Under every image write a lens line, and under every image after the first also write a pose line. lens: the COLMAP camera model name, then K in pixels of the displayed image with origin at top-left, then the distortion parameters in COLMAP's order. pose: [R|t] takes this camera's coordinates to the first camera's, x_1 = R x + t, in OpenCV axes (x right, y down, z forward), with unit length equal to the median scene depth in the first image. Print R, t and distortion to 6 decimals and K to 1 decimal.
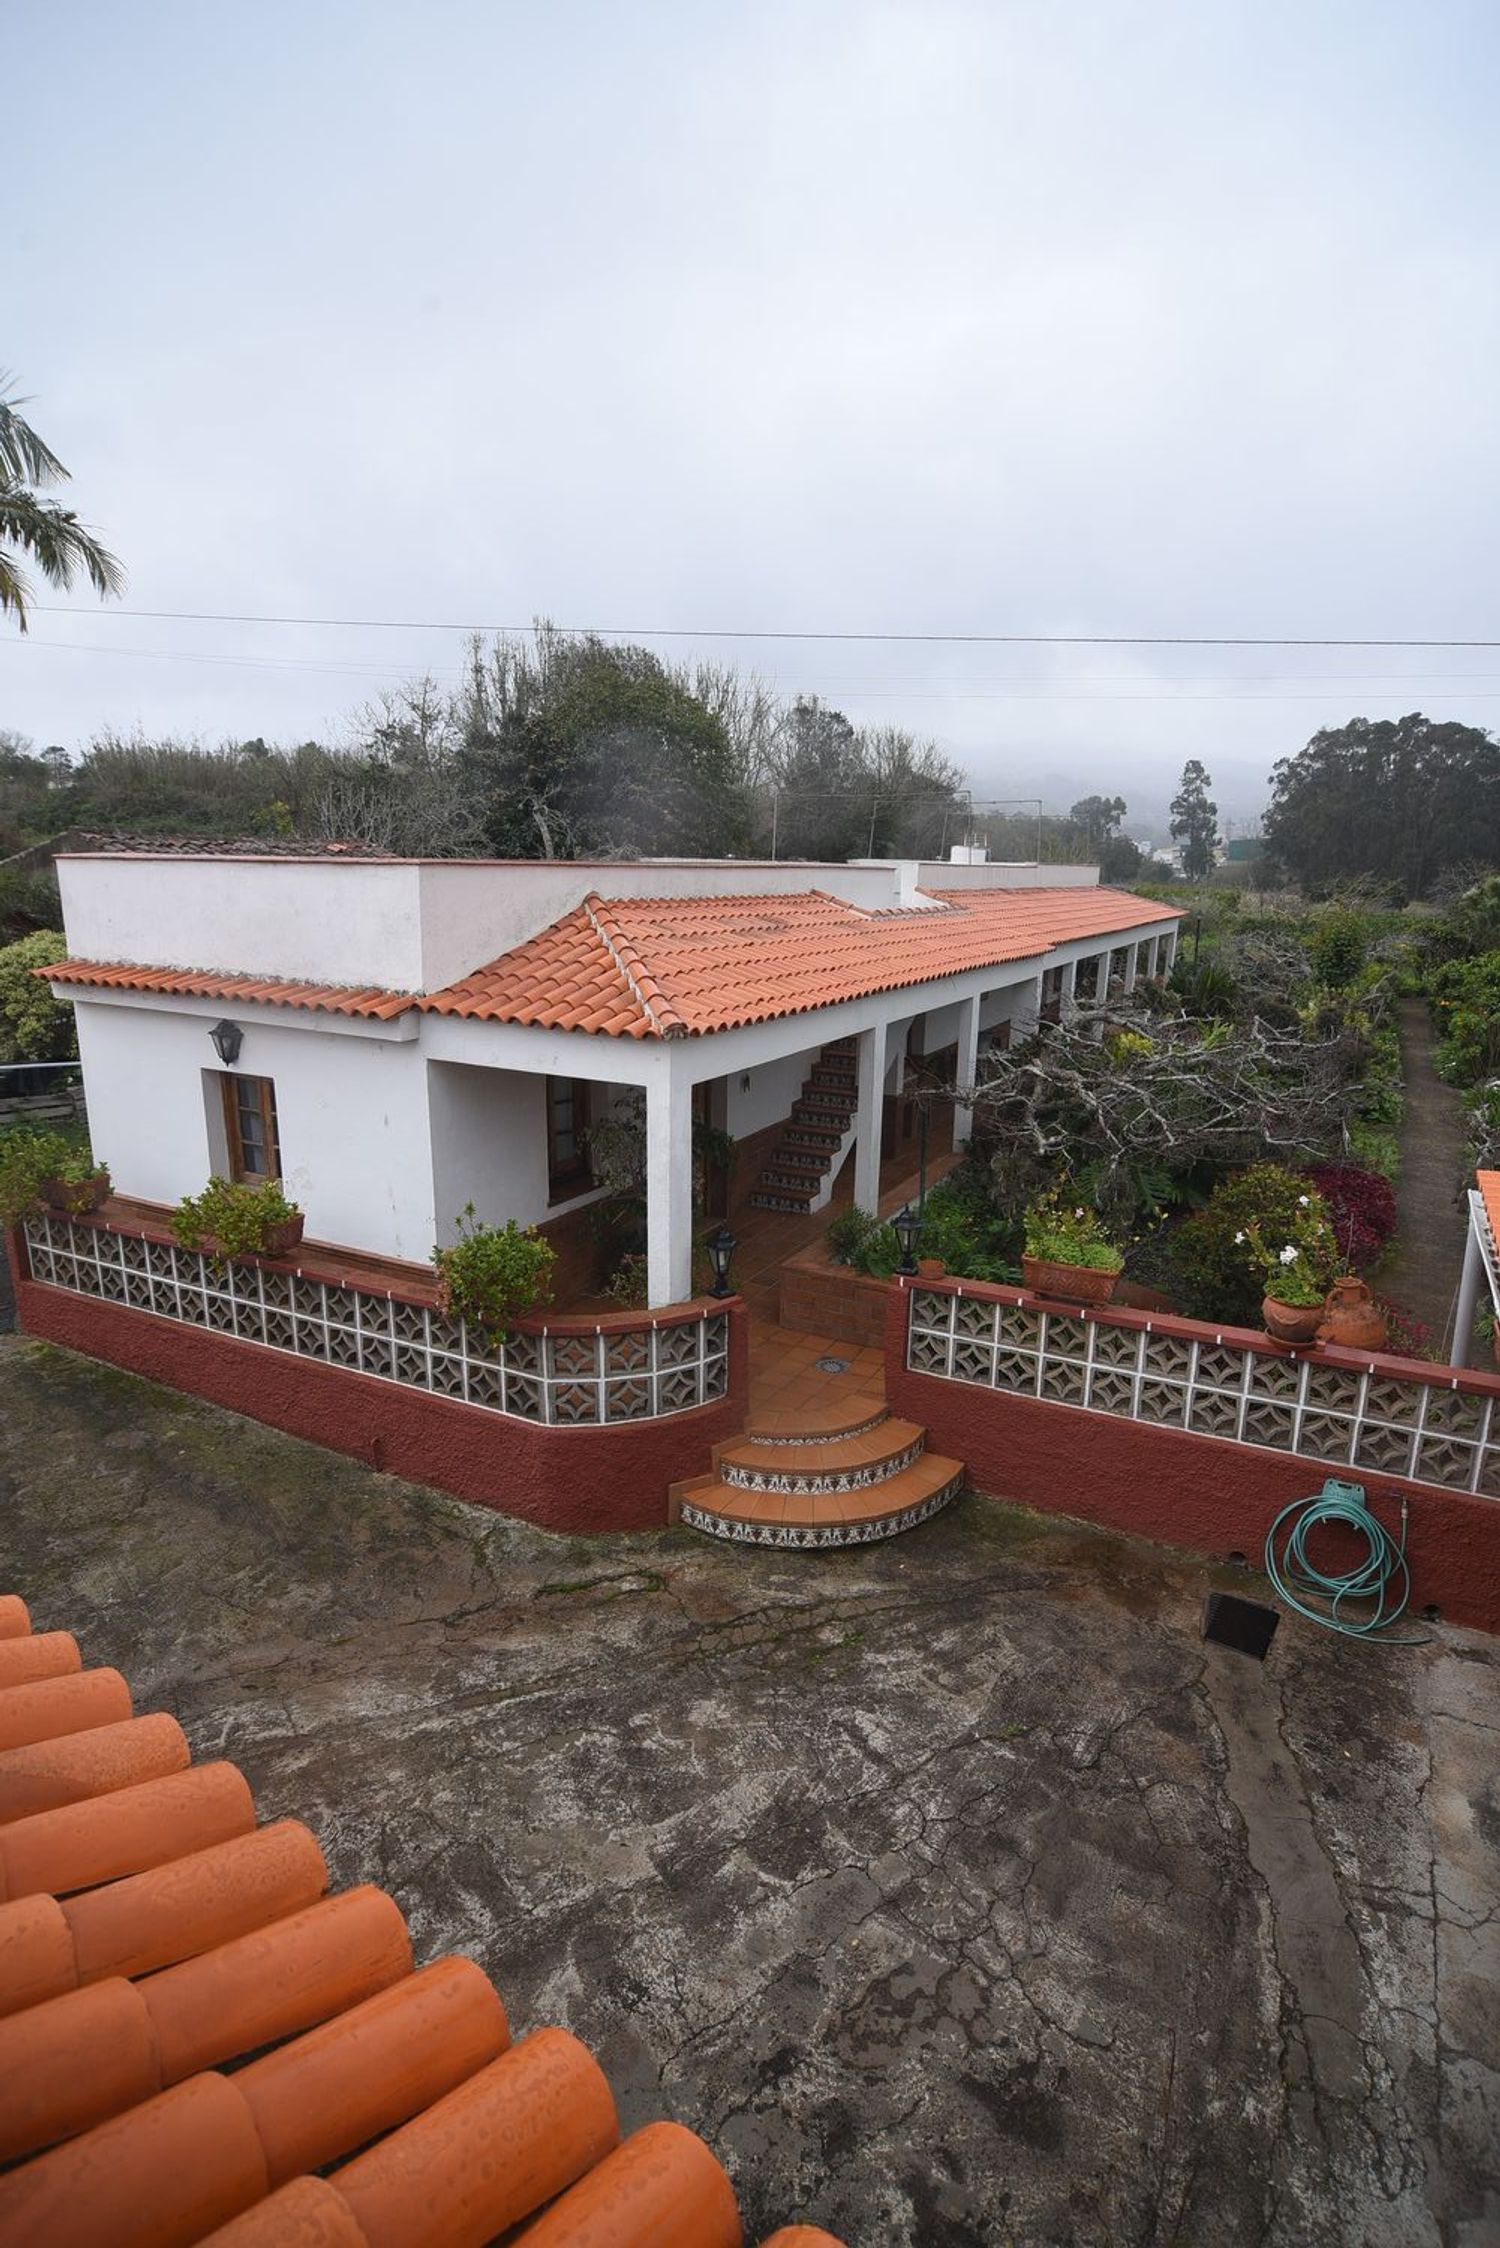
lens RADIAL K [[1106.7, 0, 761.6], [0, 1106.7, 1122.4], [0, 0, 1]] dist [-0.009846, -0.001453]
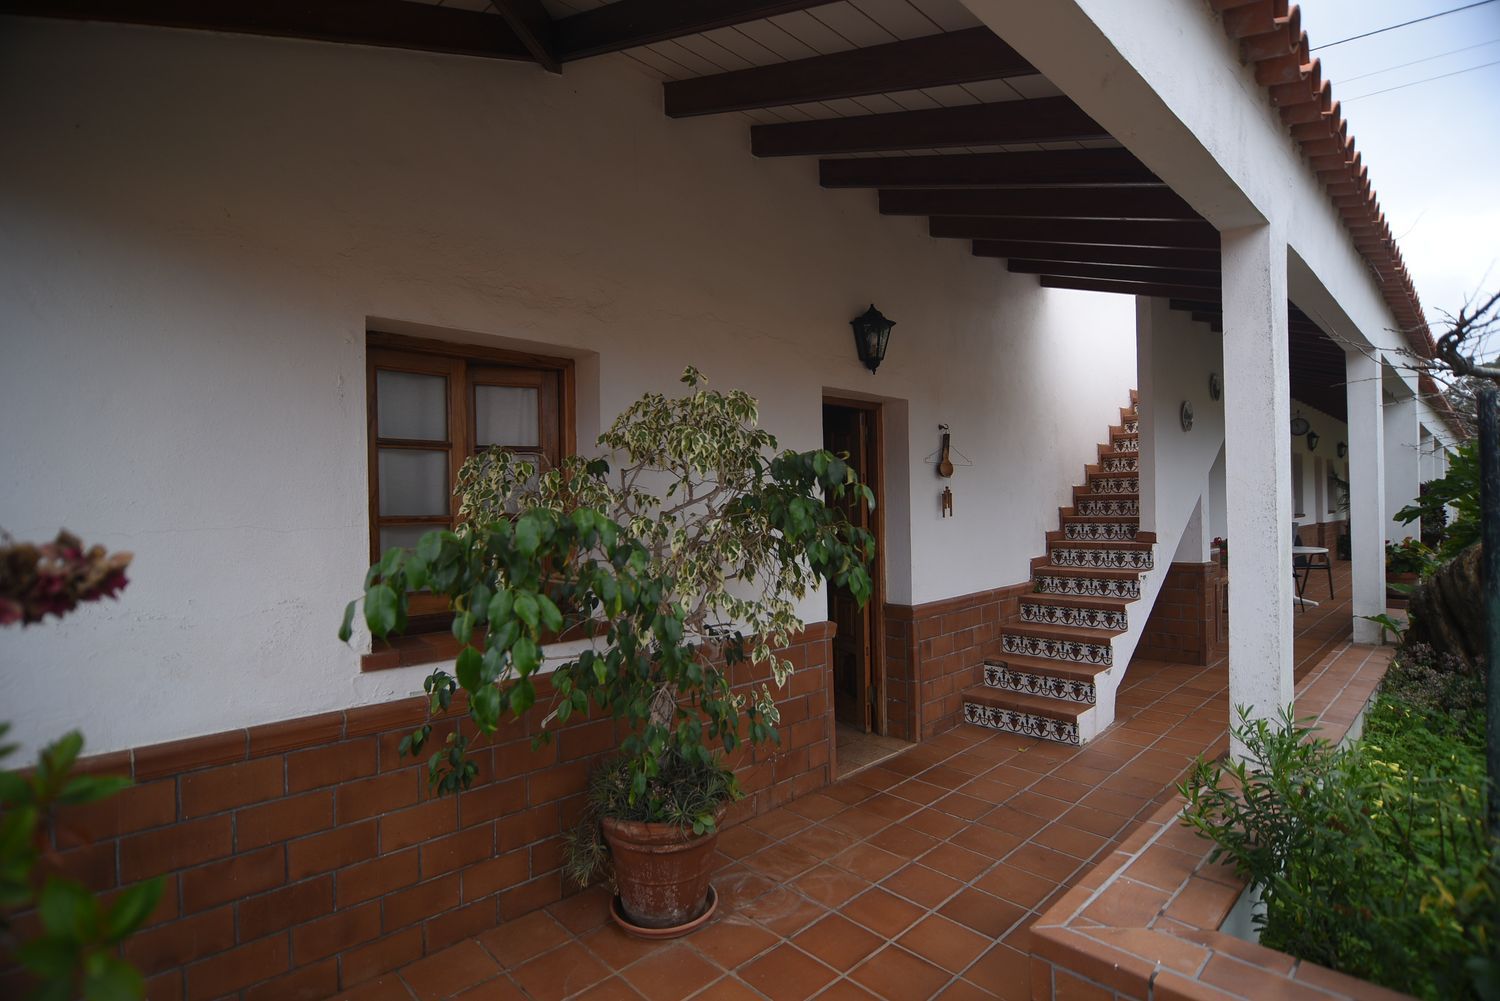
lens RADIAL K [[724.6, 0, 751.7], [0, 724.6, 505.3], [0, 0, 1]] dist [-0.005532, -0.006567]
pose [[0.947230, -0.037080, -0.318404, 0.016855], [-0.036945, 0.974040, -0.223339, 0.091124], [0.318419, 0.223317, 0.921270, 1.017148]]
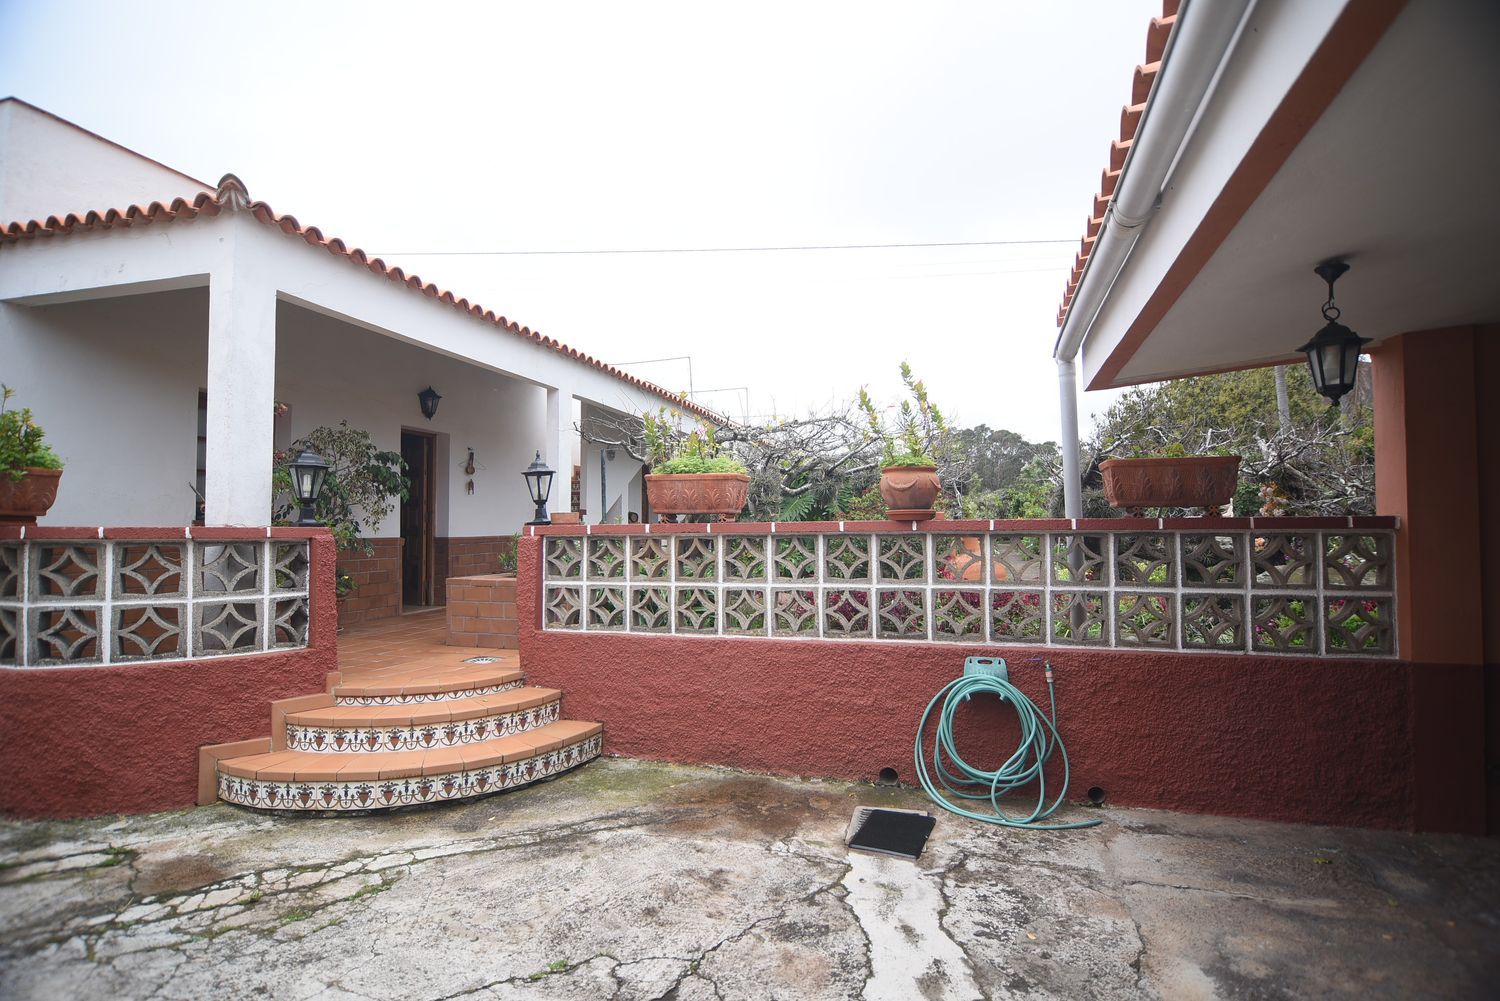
lens RADIAL K [[724.6, 0, 744.4], [0, 724.6, 507.6], [0, 0, 1]] dist [-0.005532, -0.006567]
pose [[0.981857, -0.014028, 0.189103, 0.202817], [0.061692, 0.966638, -0.248607, 0.313248], [-0.179306, 0.255763, 0.949966, 0.396576]]
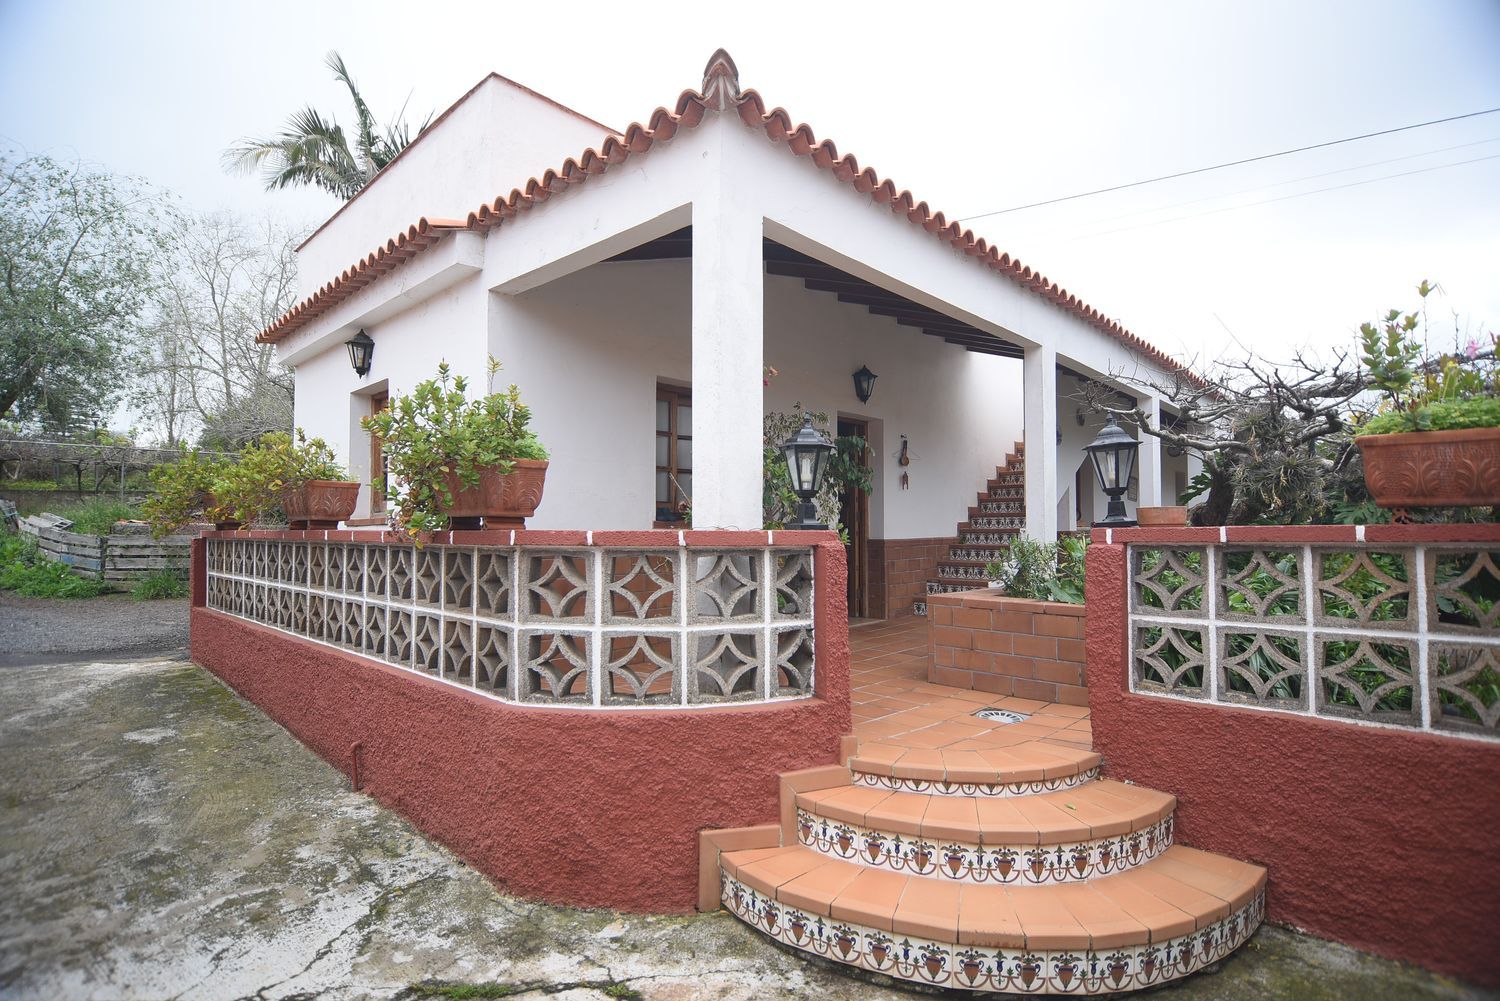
lens RADIAL K [[724.6, 0, 745.2], [0, 724.6, 508.8], [0, 0, 1]] dist [-0.005532, -0.006567]
pose [[0.959455, -0.025364, -0.280718, 0.049242], [-0.047273, 0.967354, -0.248979, 0.257054], [0.277869, 0.252155, 0.926934, 0.611228]]
